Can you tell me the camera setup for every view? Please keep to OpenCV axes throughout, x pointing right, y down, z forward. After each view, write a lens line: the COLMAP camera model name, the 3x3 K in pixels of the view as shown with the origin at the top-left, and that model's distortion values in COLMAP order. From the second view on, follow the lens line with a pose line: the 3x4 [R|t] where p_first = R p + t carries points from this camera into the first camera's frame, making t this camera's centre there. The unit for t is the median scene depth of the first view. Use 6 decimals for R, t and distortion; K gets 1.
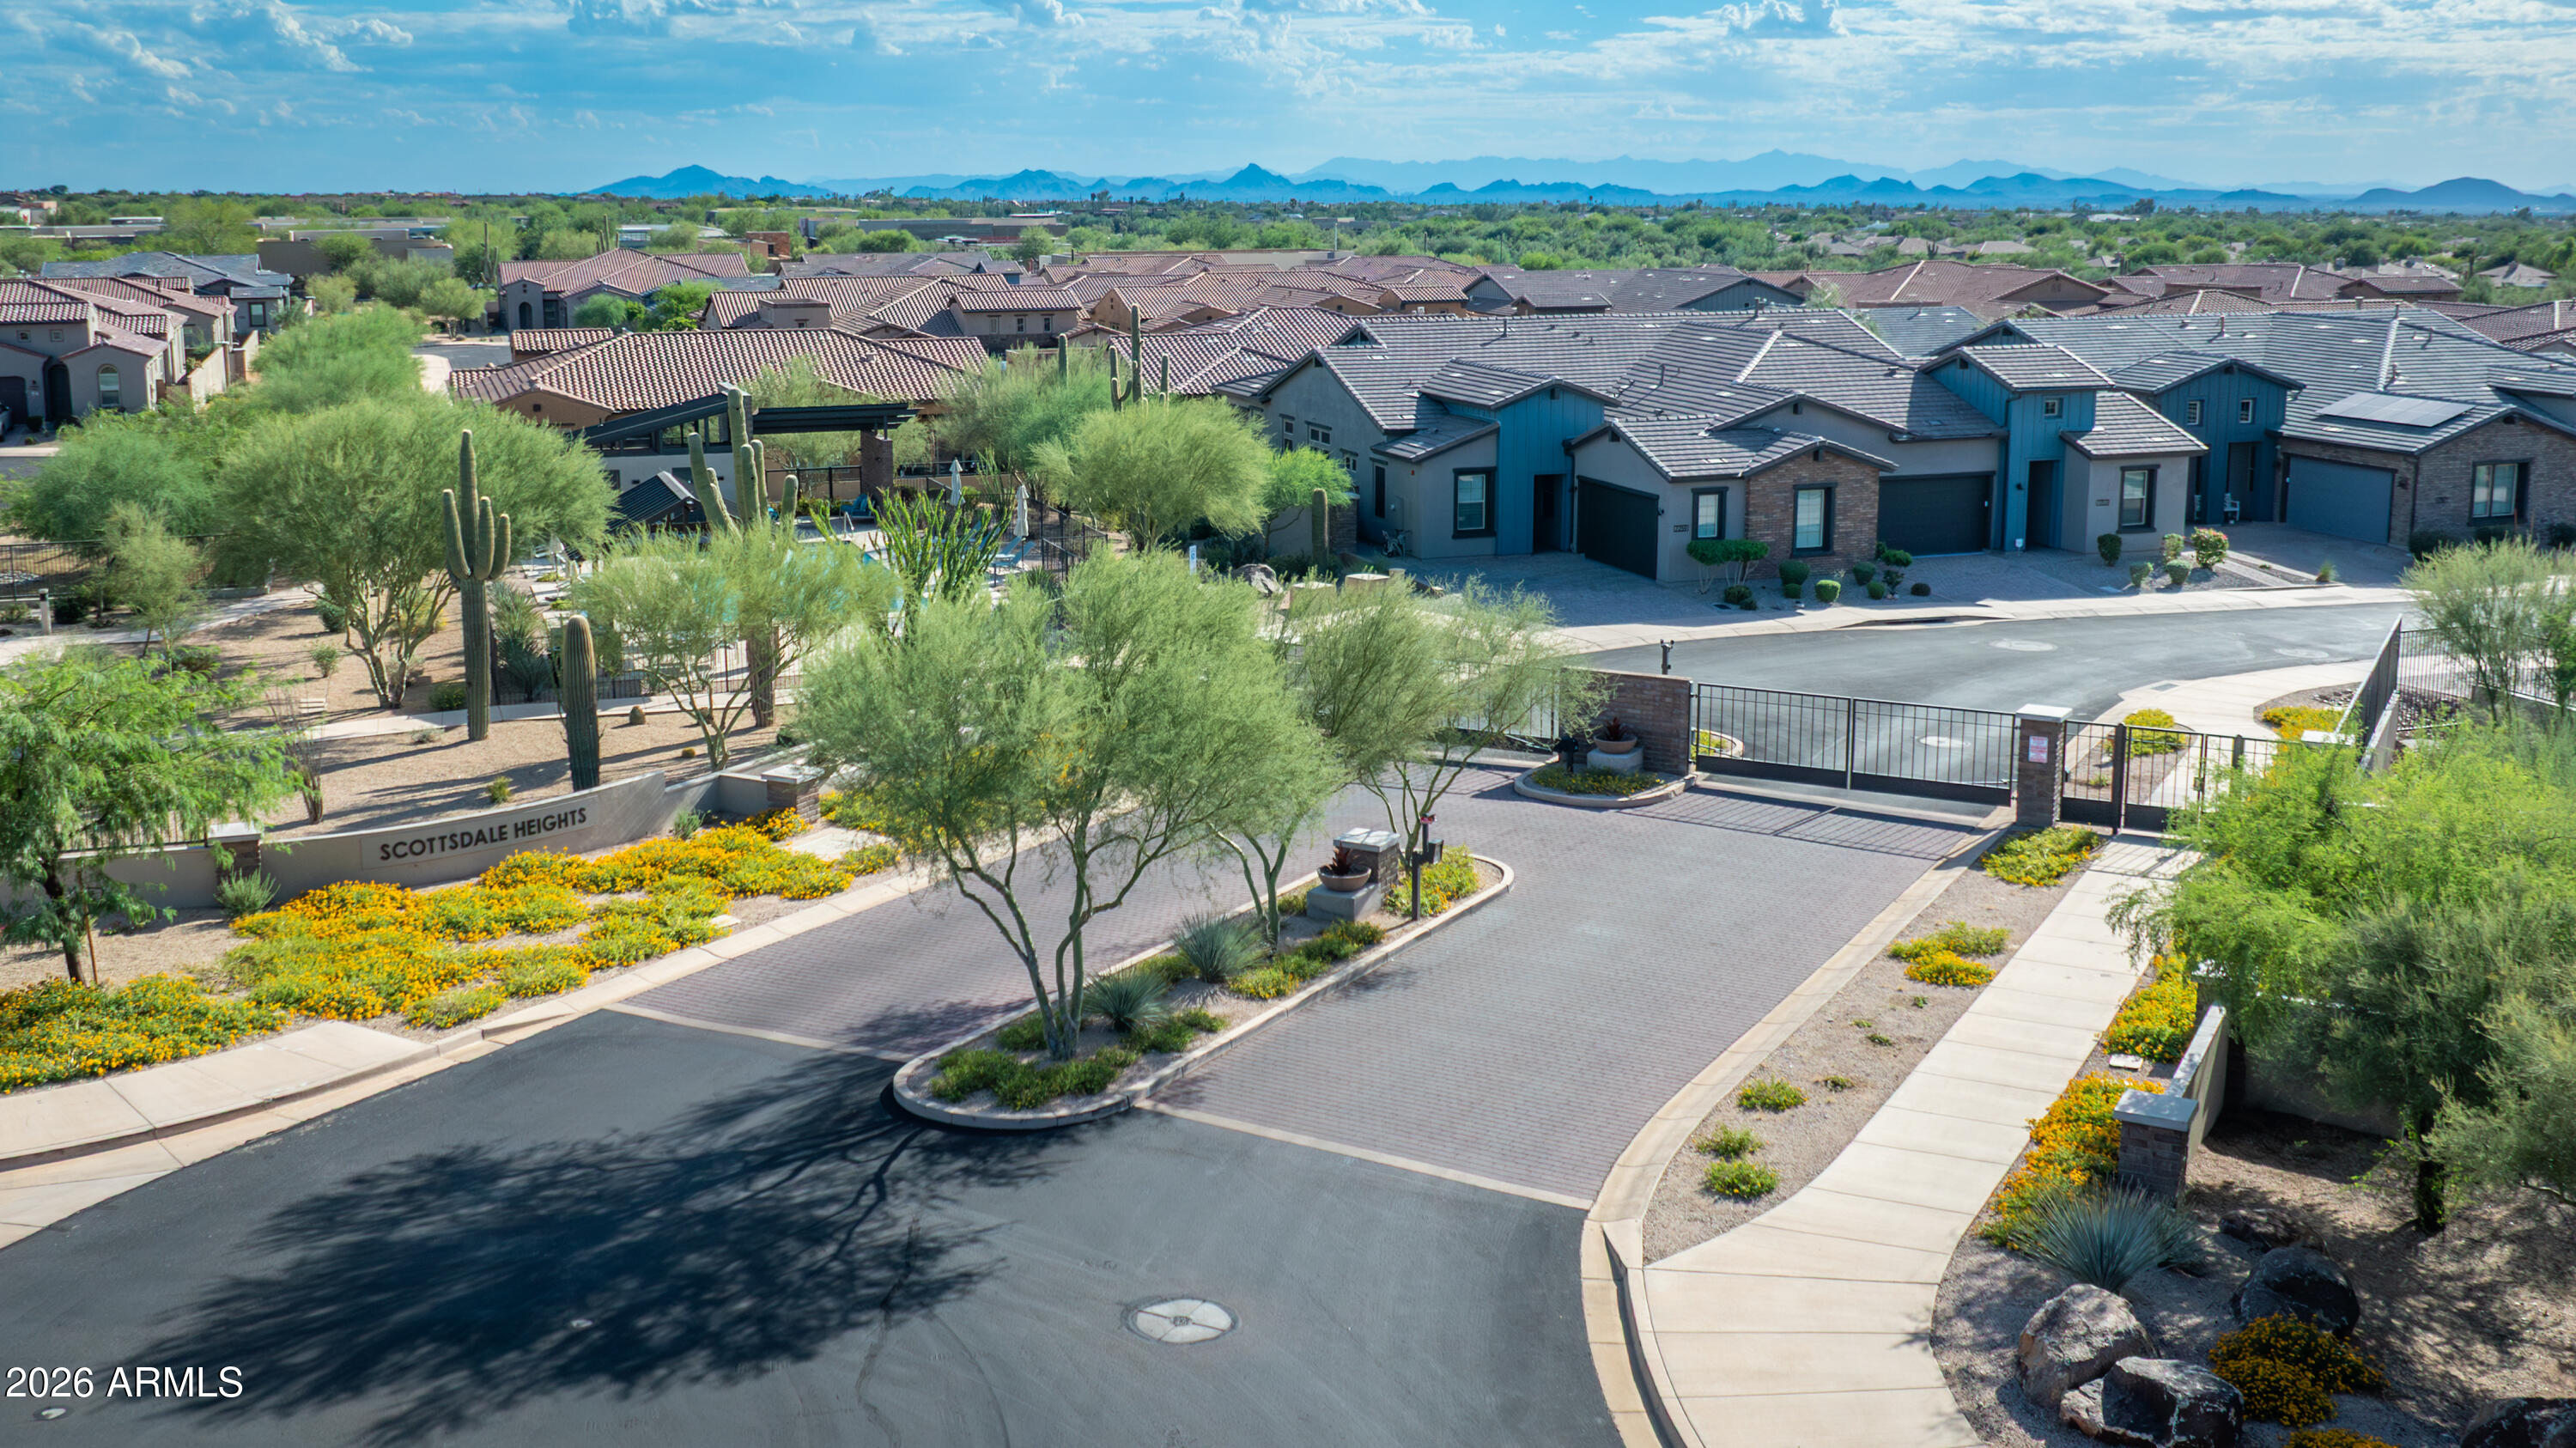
lens RADIAL K [[2581.8, 0, 1288.0], [0, 2581.8, 724.0], [0, 0, 1]] dist [-0.012487, -0.041507]
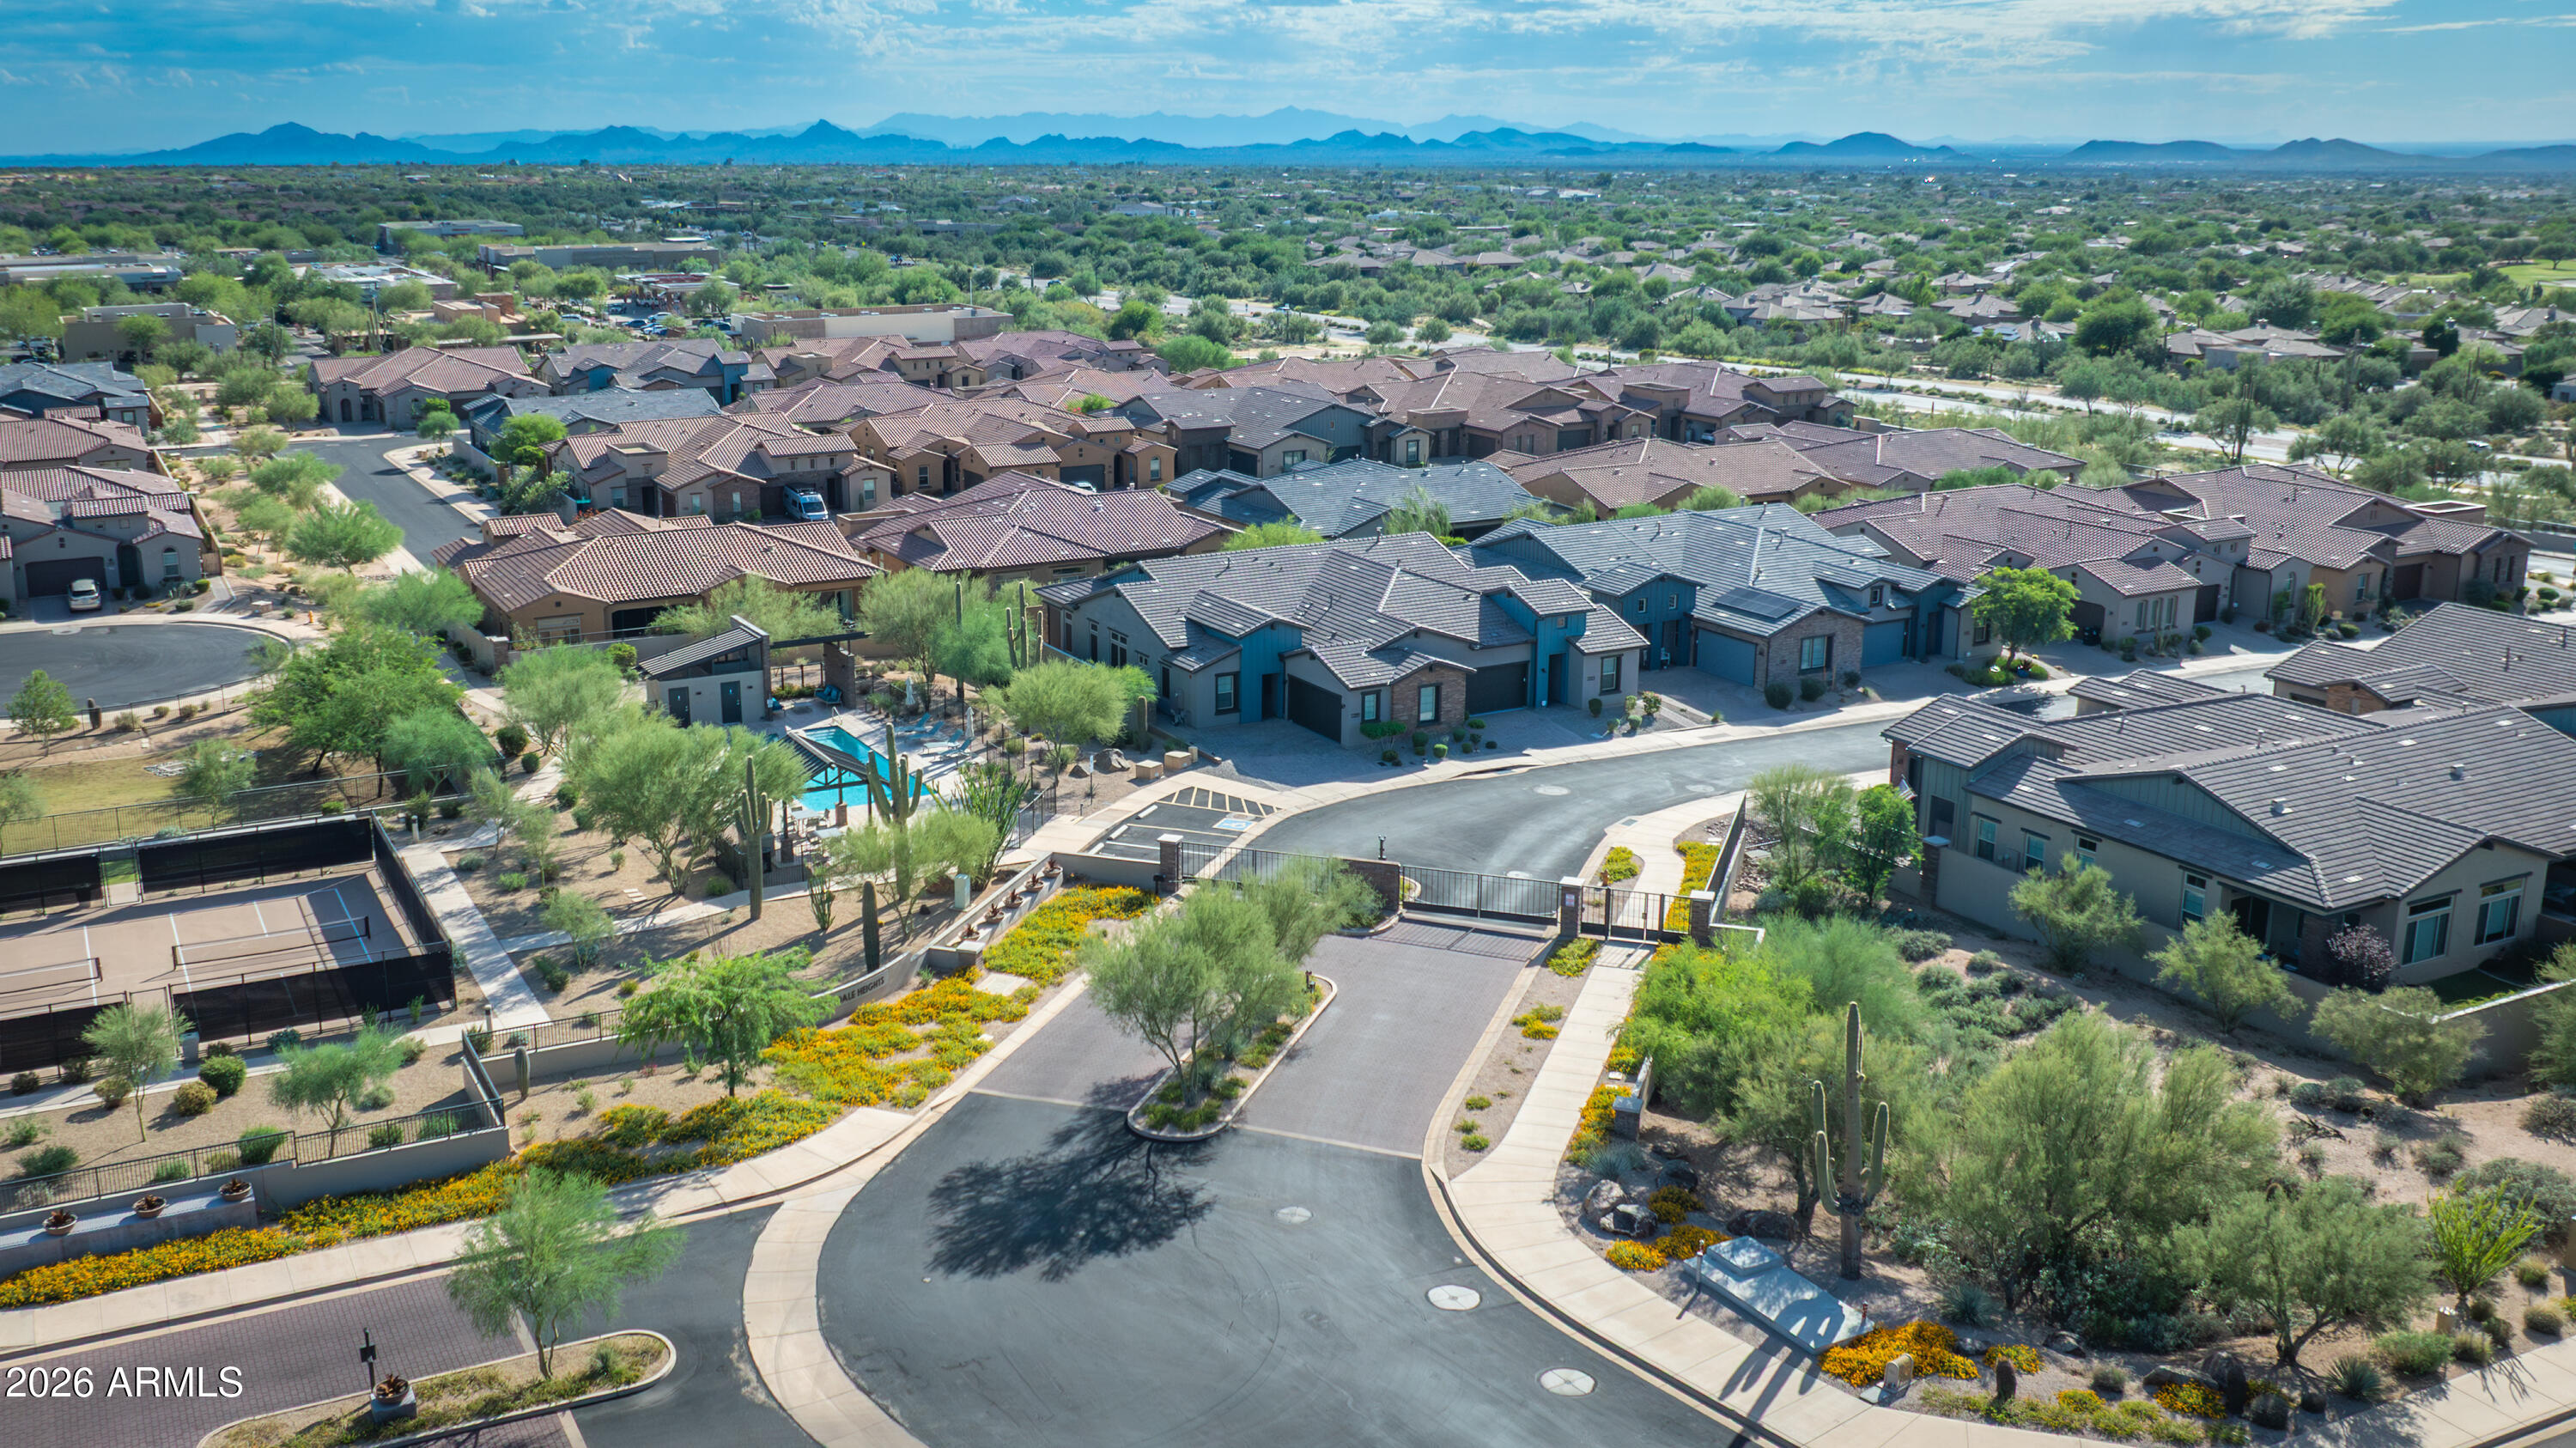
lens RADIAL K [[2581.8, 0, 1288.0], [0, 2581.8, 724.0], [0, 0, 1]] dist [-0.012487, -0.041507]
pose [[0.980186, -0.038486, 0.194302, -0.226153], [0.024527, 0.996975, 0.073747, -0.199644], [-0.196552, -0.067520, 0.978166, -0.670691]]
